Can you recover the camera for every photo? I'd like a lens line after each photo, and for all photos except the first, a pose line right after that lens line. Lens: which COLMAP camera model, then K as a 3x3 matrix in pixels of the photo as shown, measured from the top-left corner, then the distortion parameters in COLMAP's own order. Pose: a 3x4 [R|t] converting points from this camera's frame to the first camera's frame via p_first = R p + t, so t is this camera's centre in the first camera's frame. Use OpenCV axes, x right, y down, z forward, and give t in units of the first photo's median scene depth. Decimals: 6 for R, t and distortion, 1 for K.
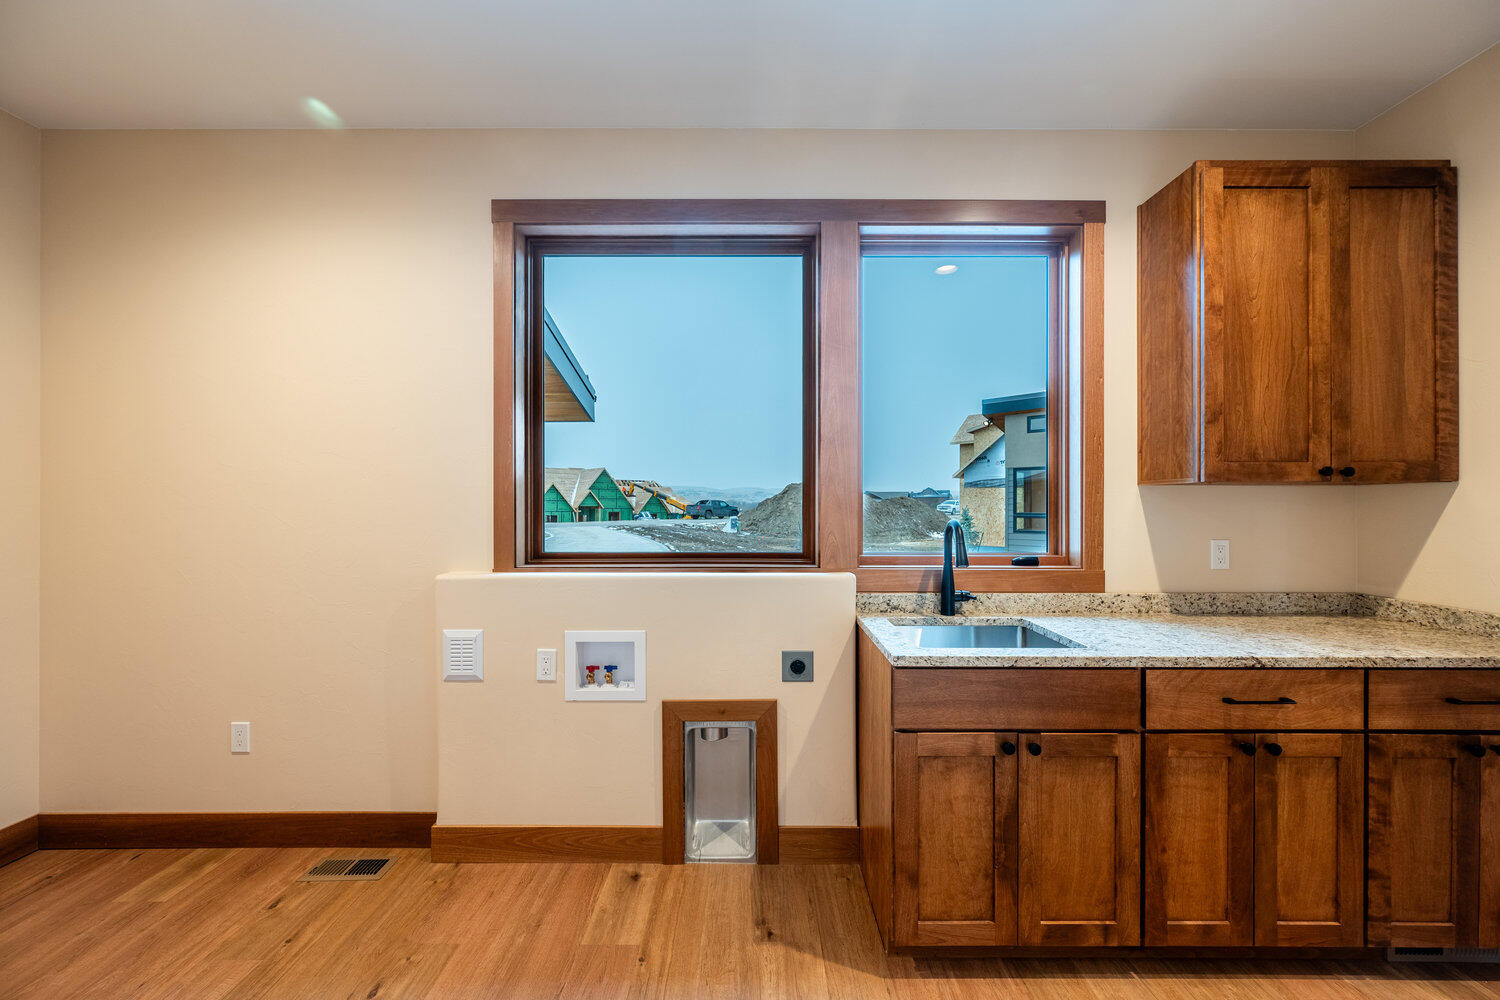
lens RADIAL K [[582.6, 0, 748.5], [0, 582.6, 504.0], [0, 0, 1]] dist [-0.003129, 0.000452]
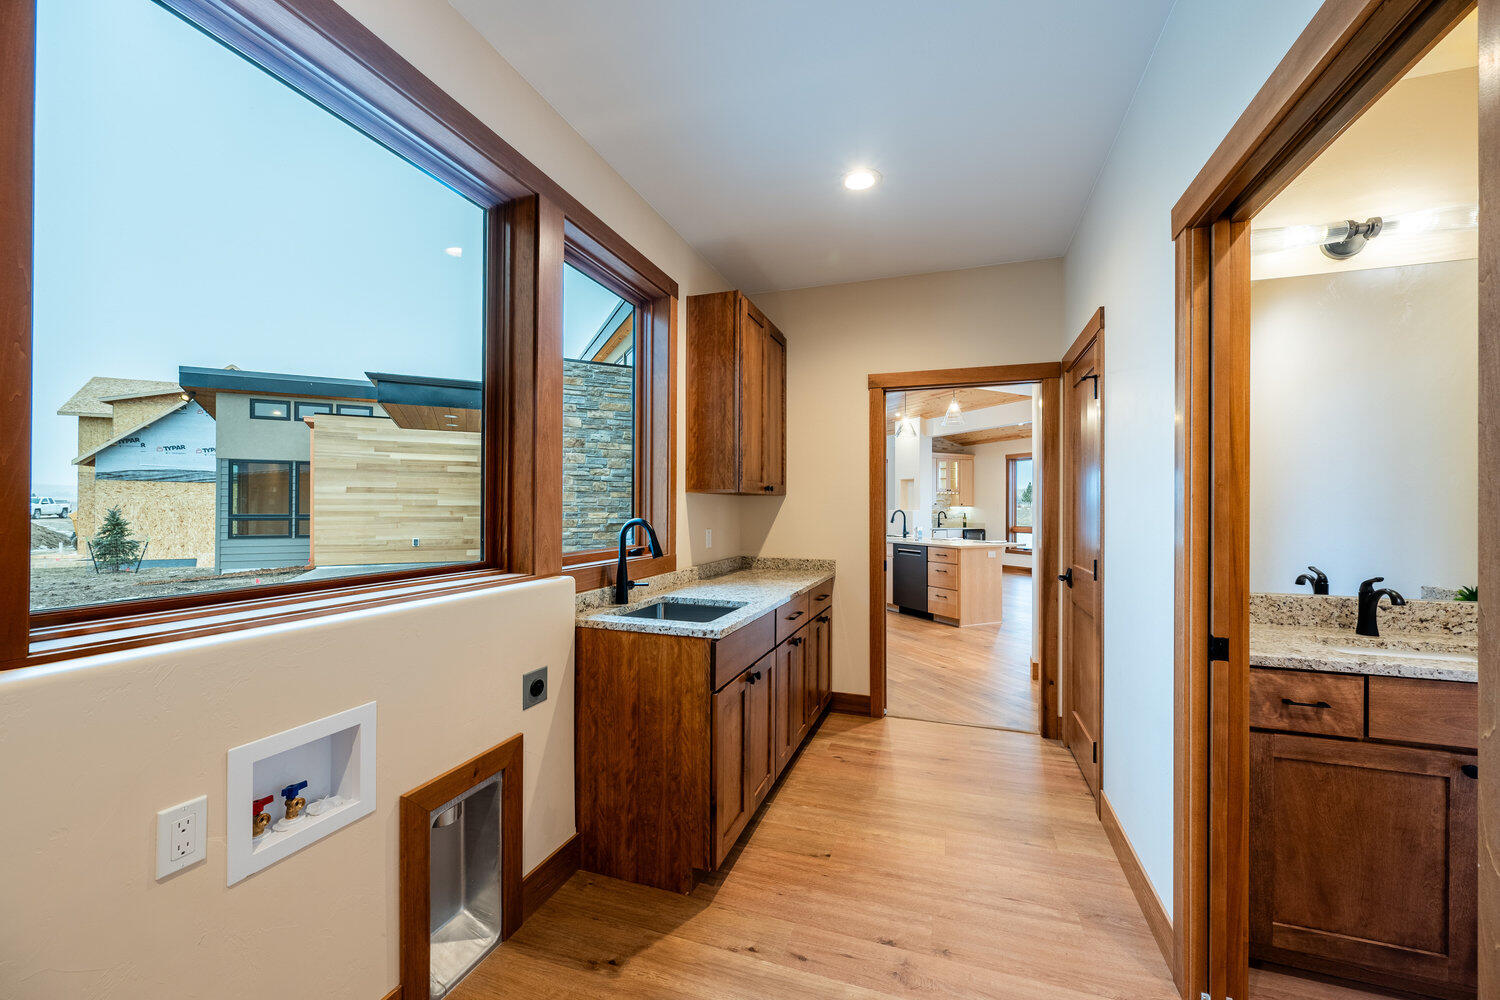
lens RADIAL K [[582.6, 0, 754.9], [0, 582.6, 506.1], [0, 0, 1]] dist [-0.003129, 0.000452]
pose [[0.321672, 0.003977, 0.946843, -0.641477], [-0.006561, 0.999977, -0.001971, 0.002845], [-0.946828, -0.005578, 0.321691, 0.398390]]
